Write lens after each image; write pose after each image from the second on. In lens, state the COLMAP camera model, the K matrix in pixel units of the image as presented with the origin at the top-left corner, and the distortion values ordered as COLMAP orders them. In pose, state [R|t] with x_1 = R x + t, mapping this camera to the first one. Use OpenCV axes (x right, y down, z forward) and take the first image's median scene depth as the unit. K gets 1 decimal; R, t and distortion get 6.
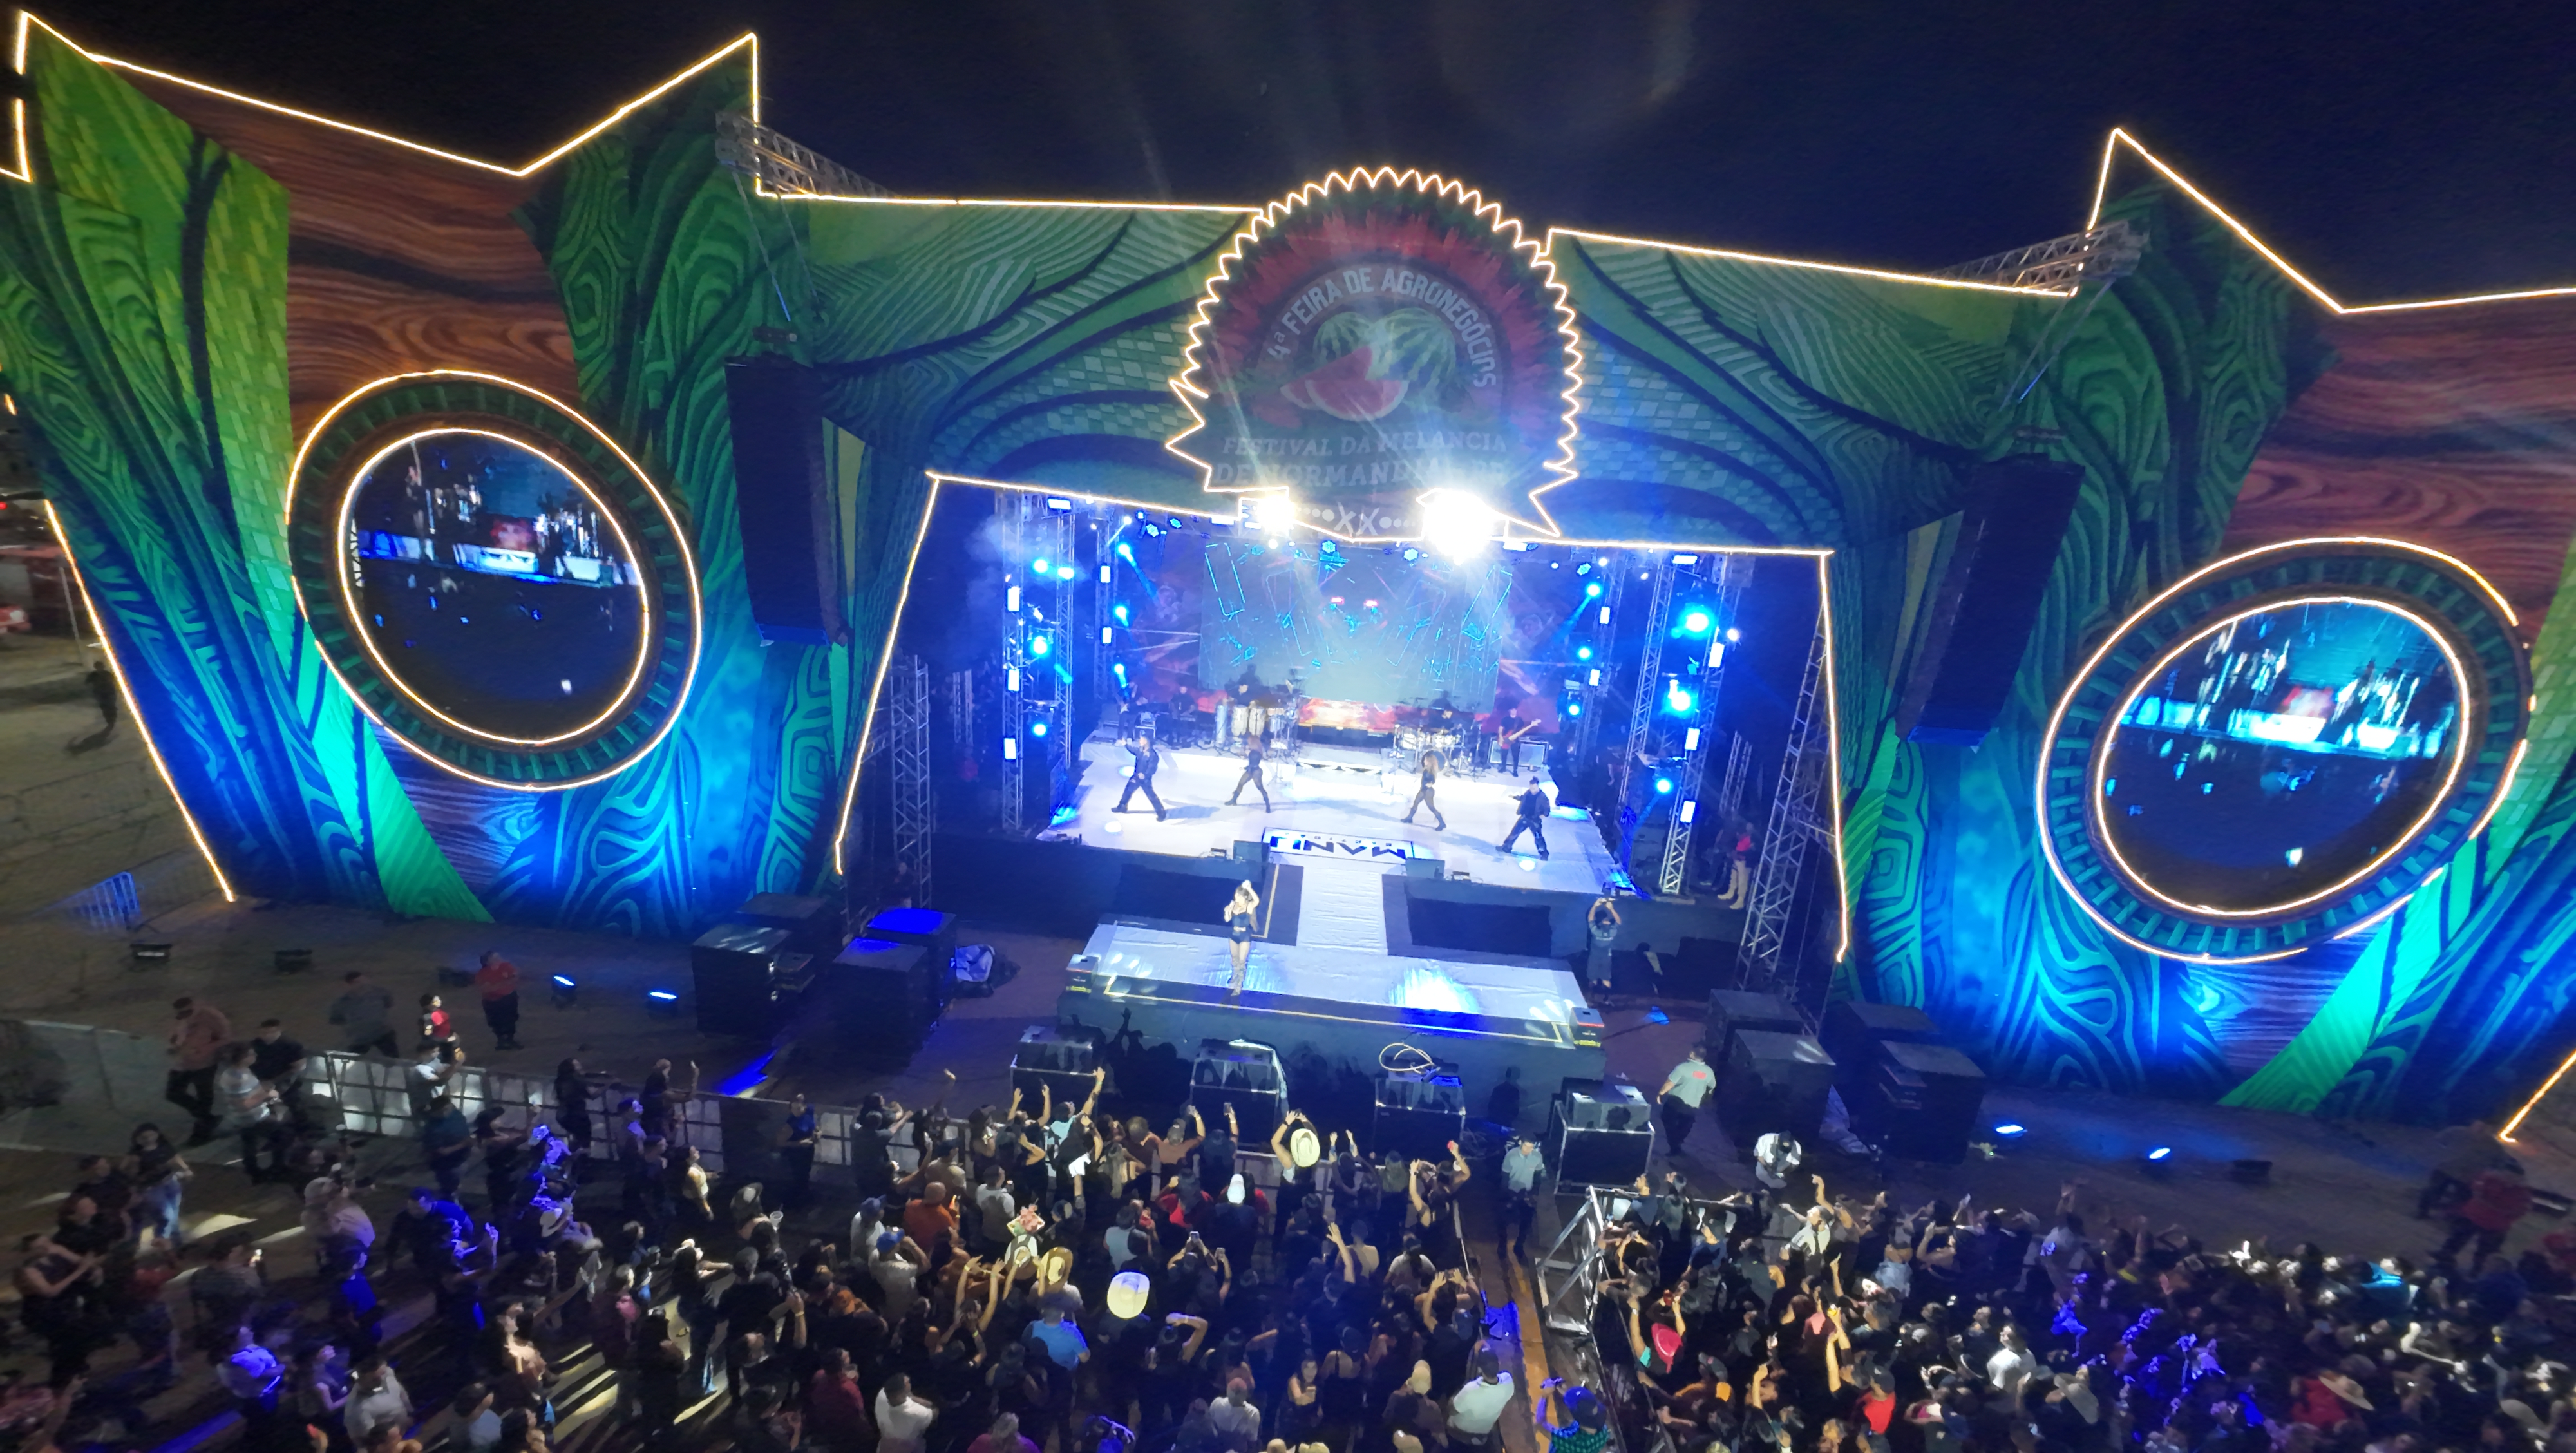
lens RADIAL K [[1008.9, 0, 1282.6], [0, 1008.9, 726.1], [0, 0, 1]] dist [-0.002858, 0.002348]
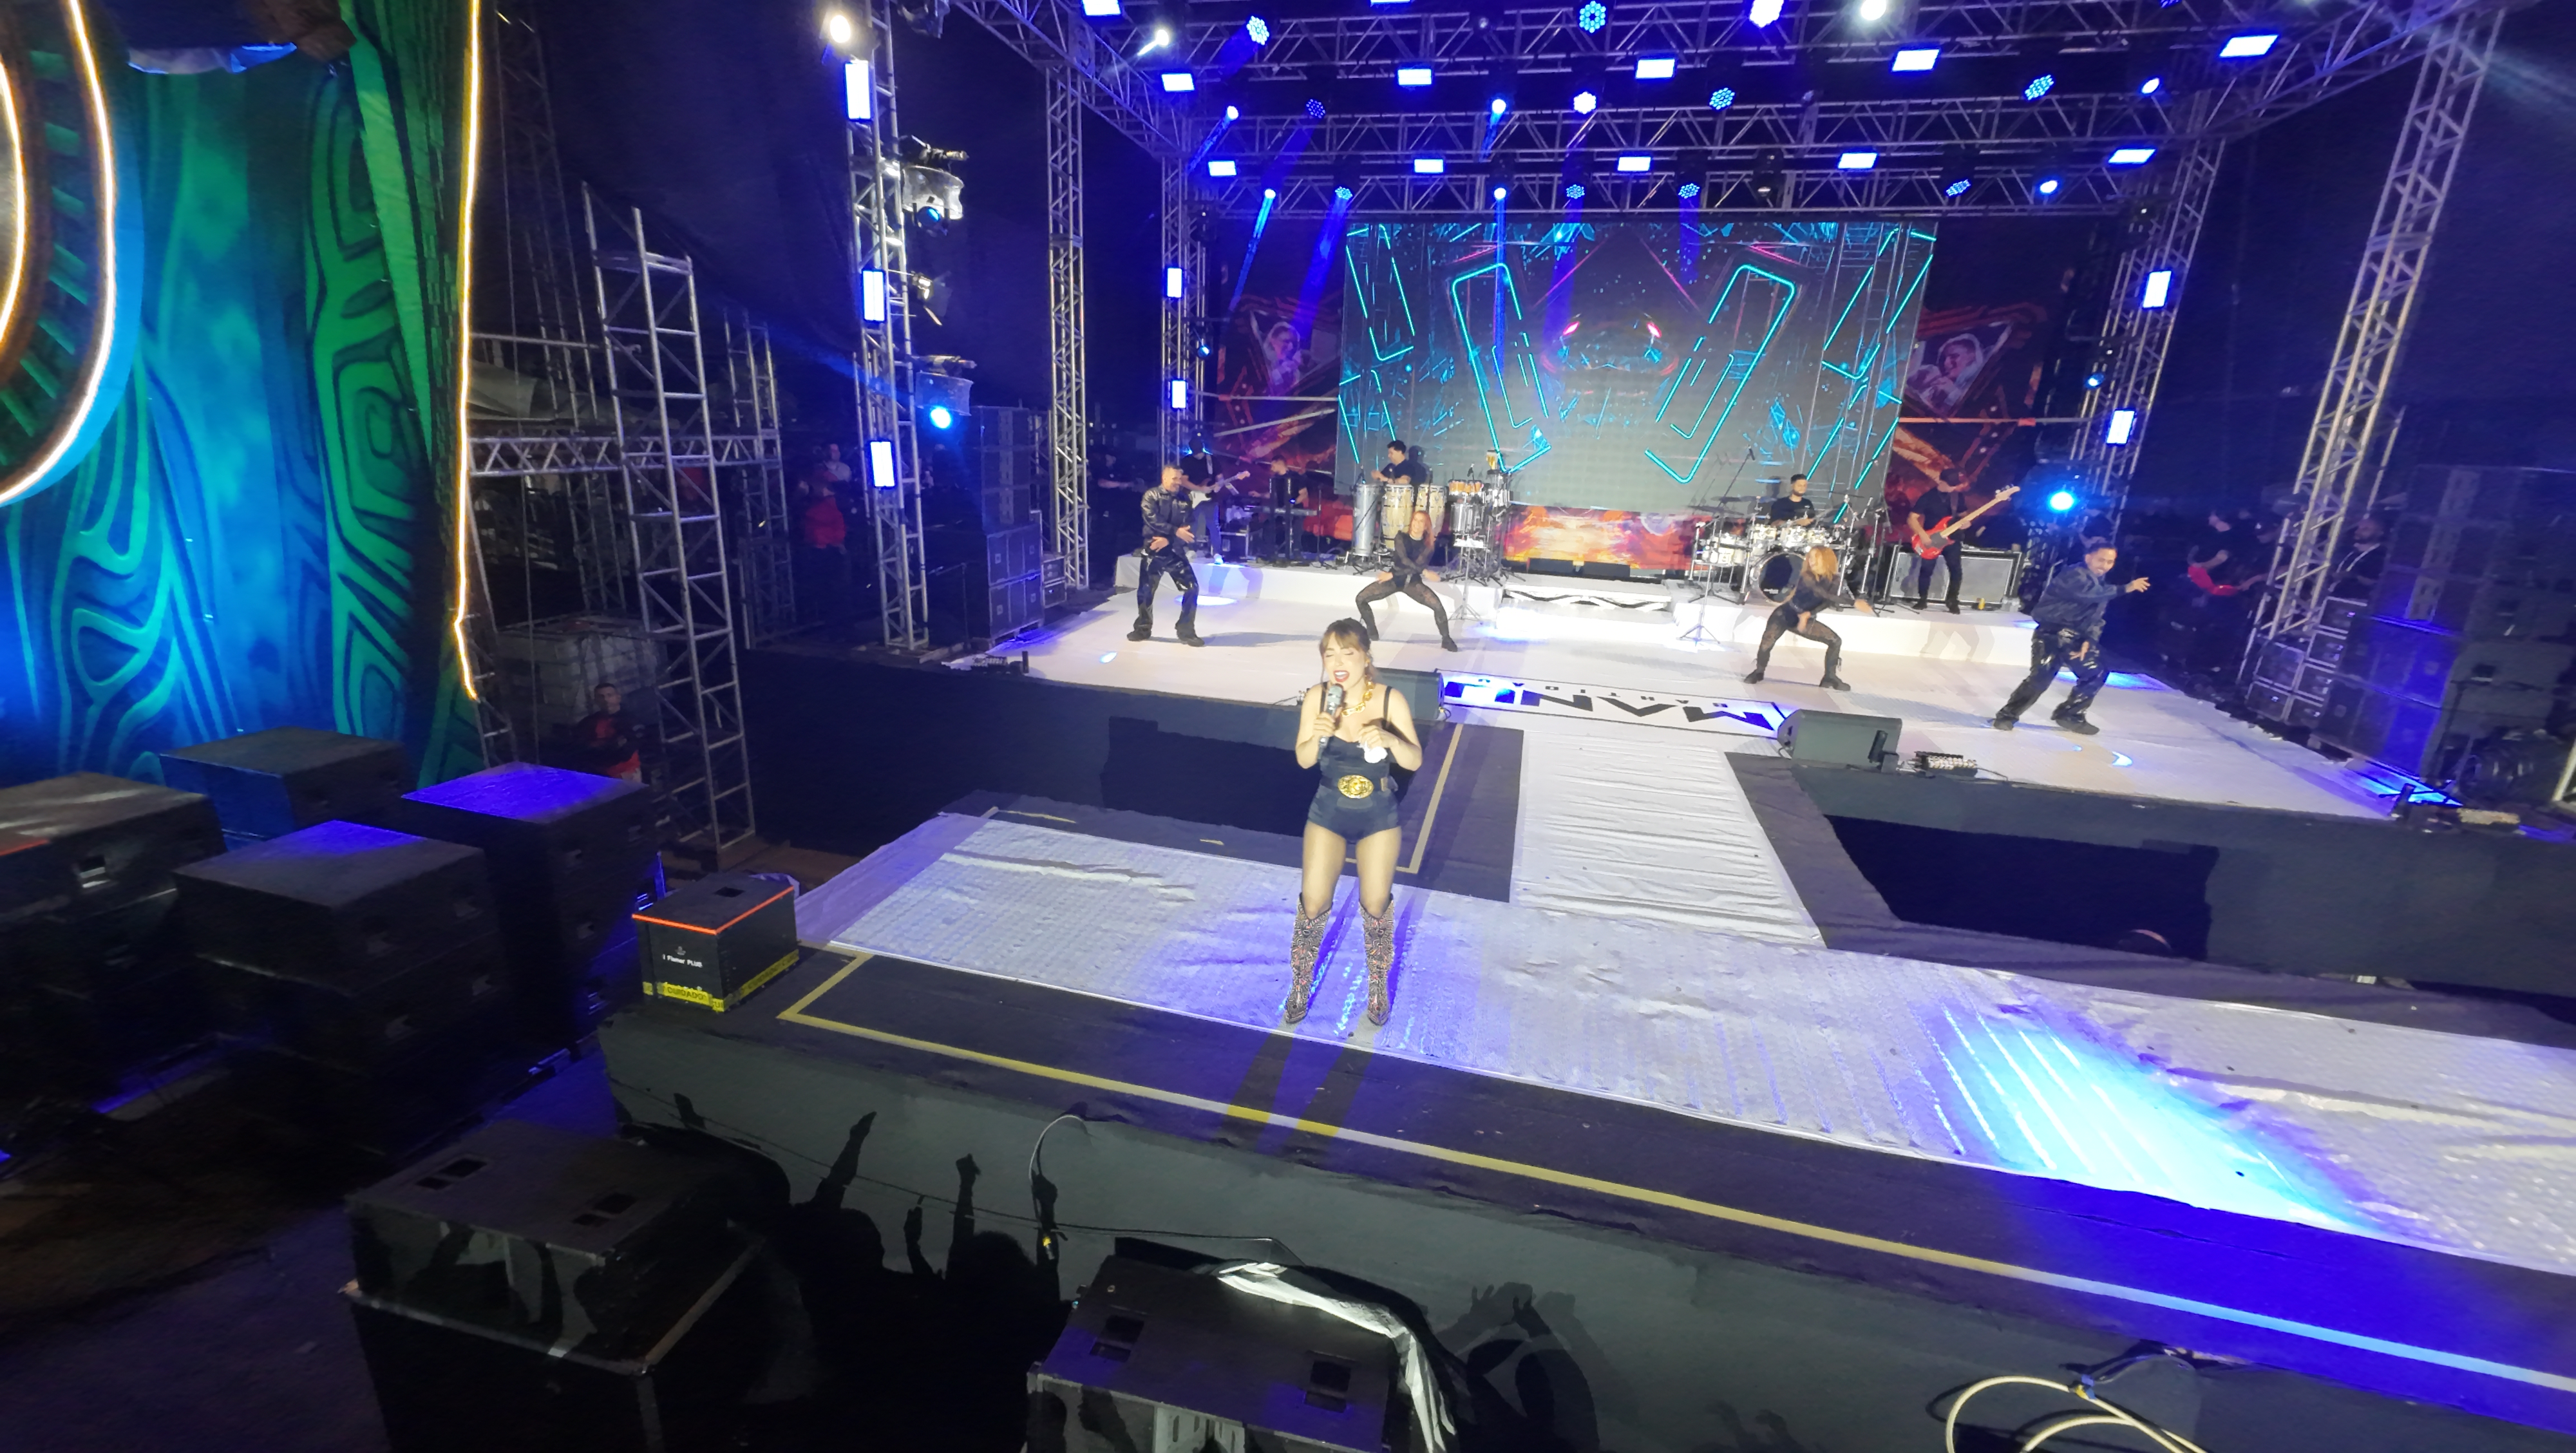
lens RADIAL K [[1008.9, 0, 1287.6], [0, 1008.9, 726.6], [0, 0, 1]] dist [-0.002858, 0.002348]
pose [[0.982656, 0.018792, -0.184485, 0.002760], [-0.018921, 0.999820, 0.001059, 0.168980], [0.184472, 0.002450, 0.982835, 0.695973]]
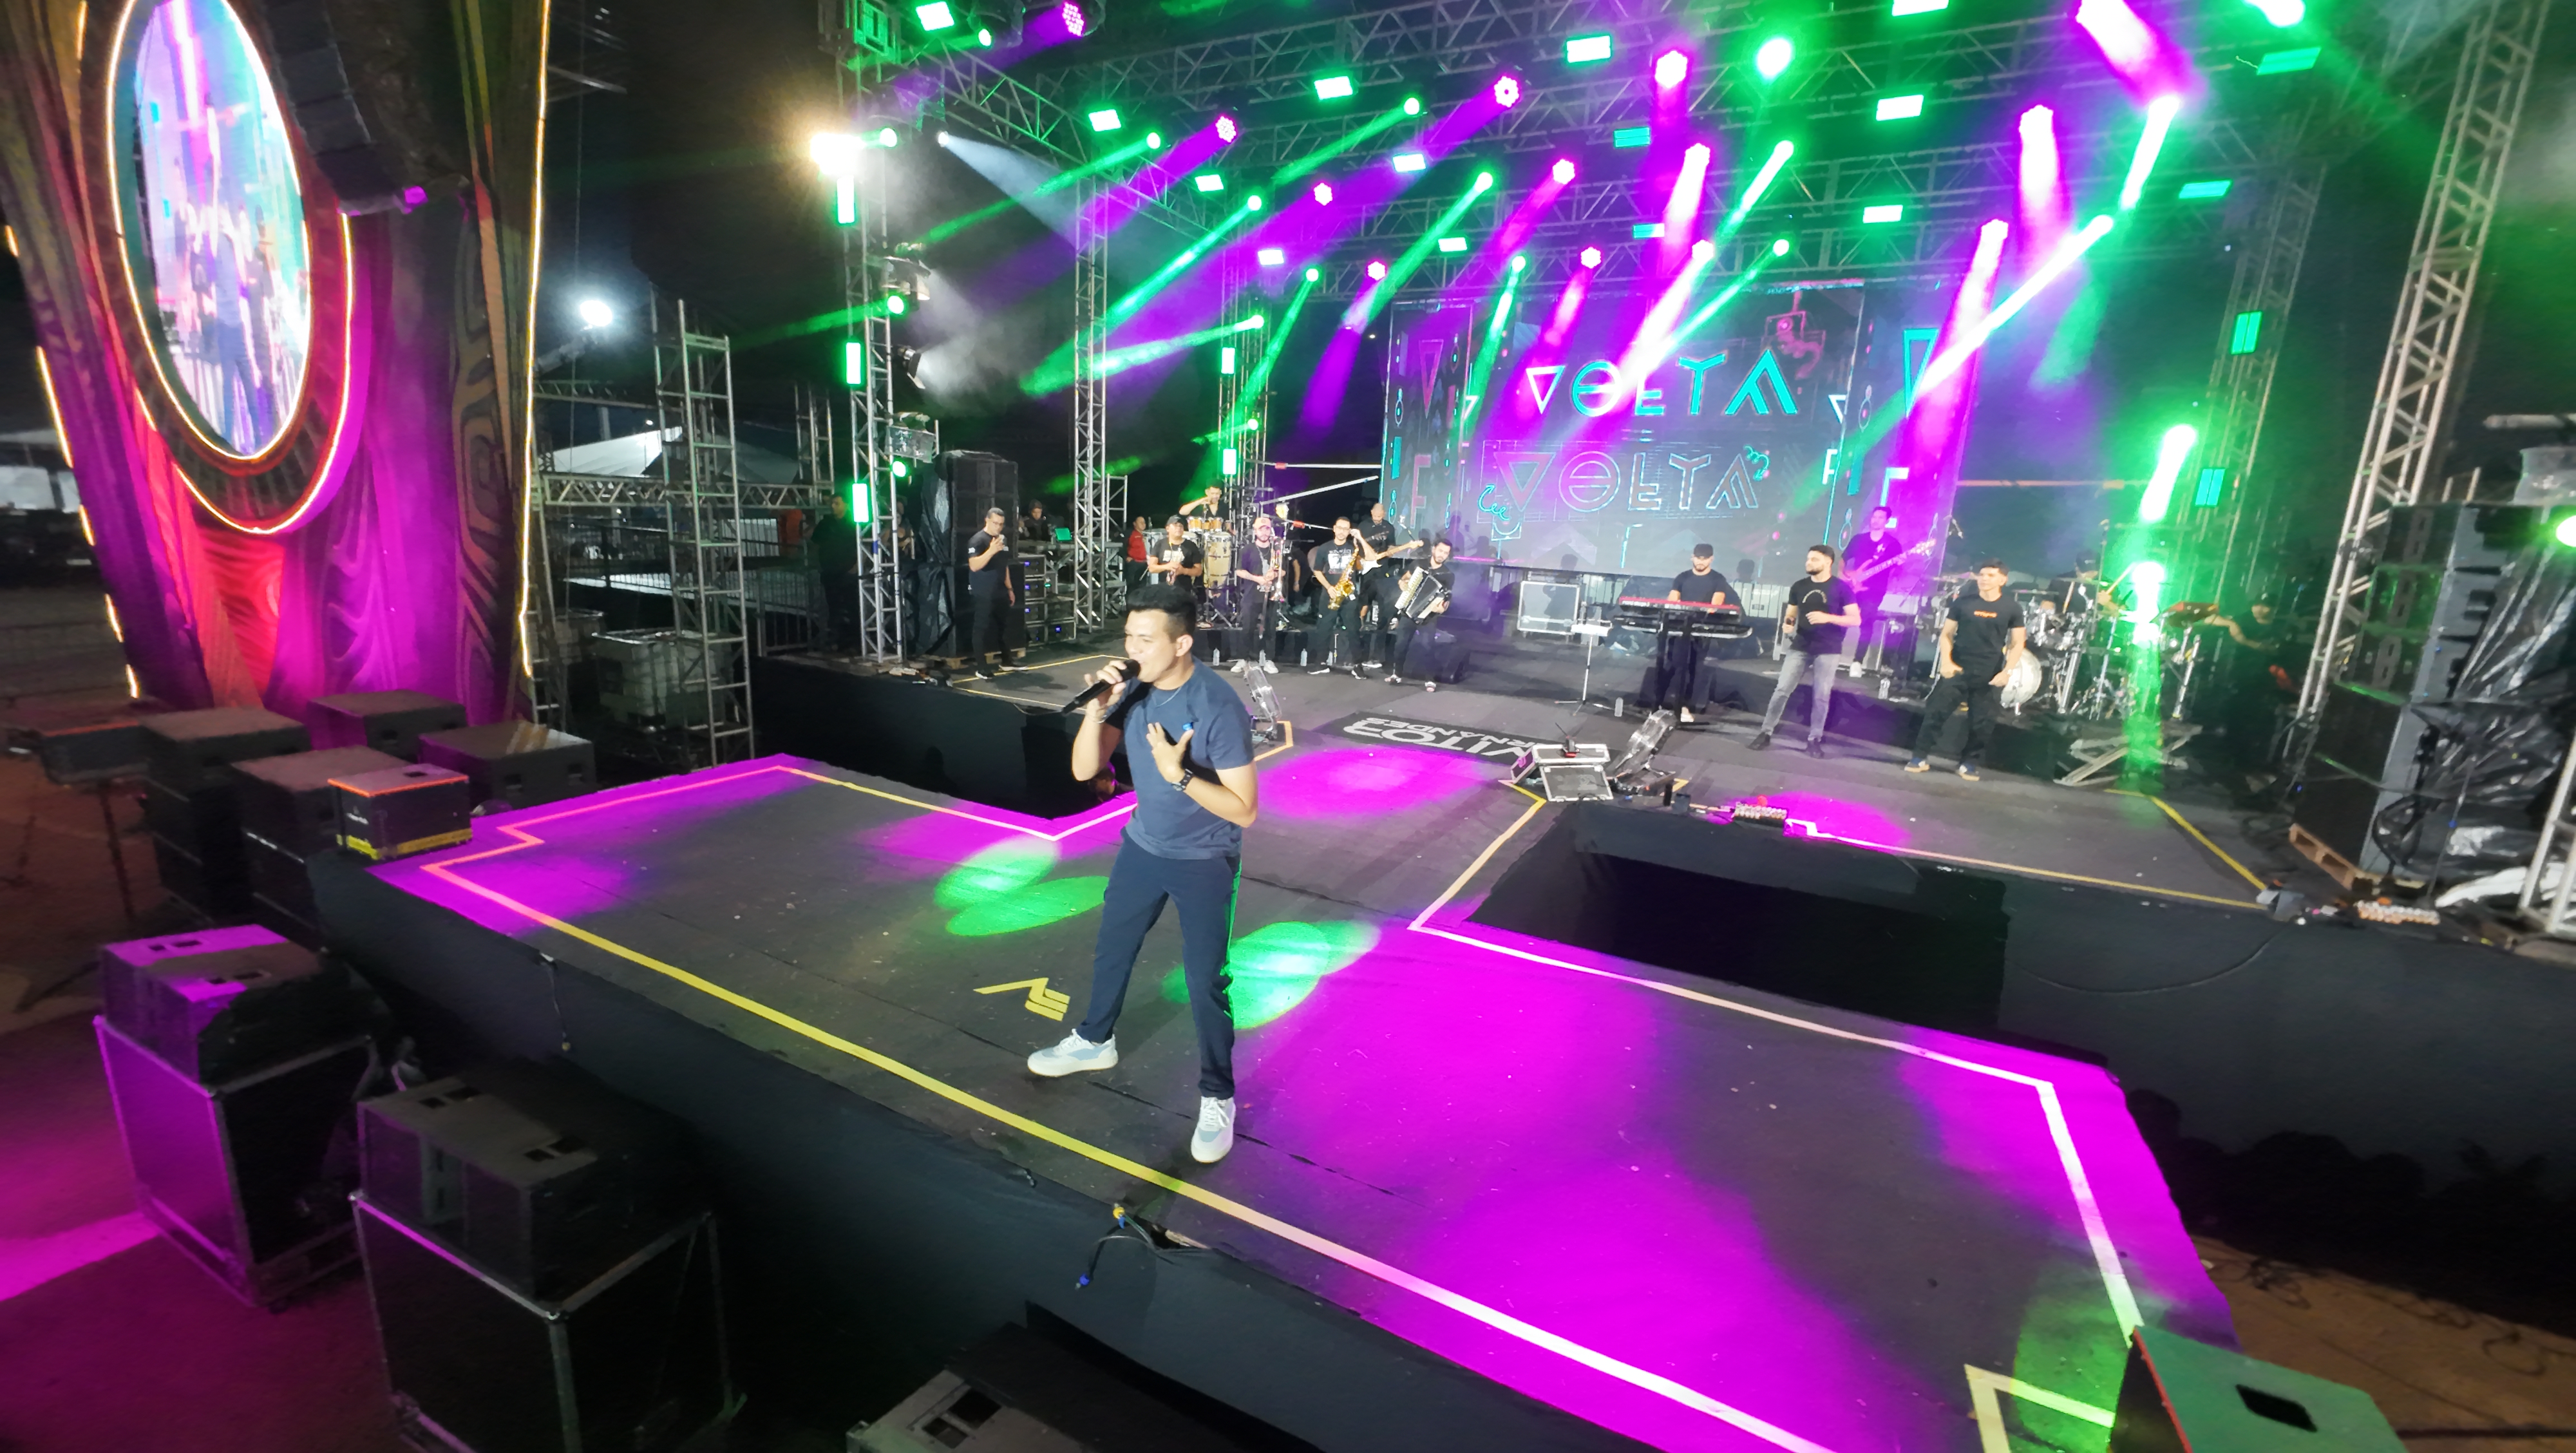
lens RADIAL K [[1008.9, 0, 1290.3], [0, 1008.9, 724.8], [0, 0, 1]] dist [-0.002858, 0.002348]
pose [[0.911953, 0.057605, -0.406231, 0.209640], [-0.095158, 0.992794, -0.072838, 0.193867], [0.399108, 0.105081, 0.910863, 0.729991]]
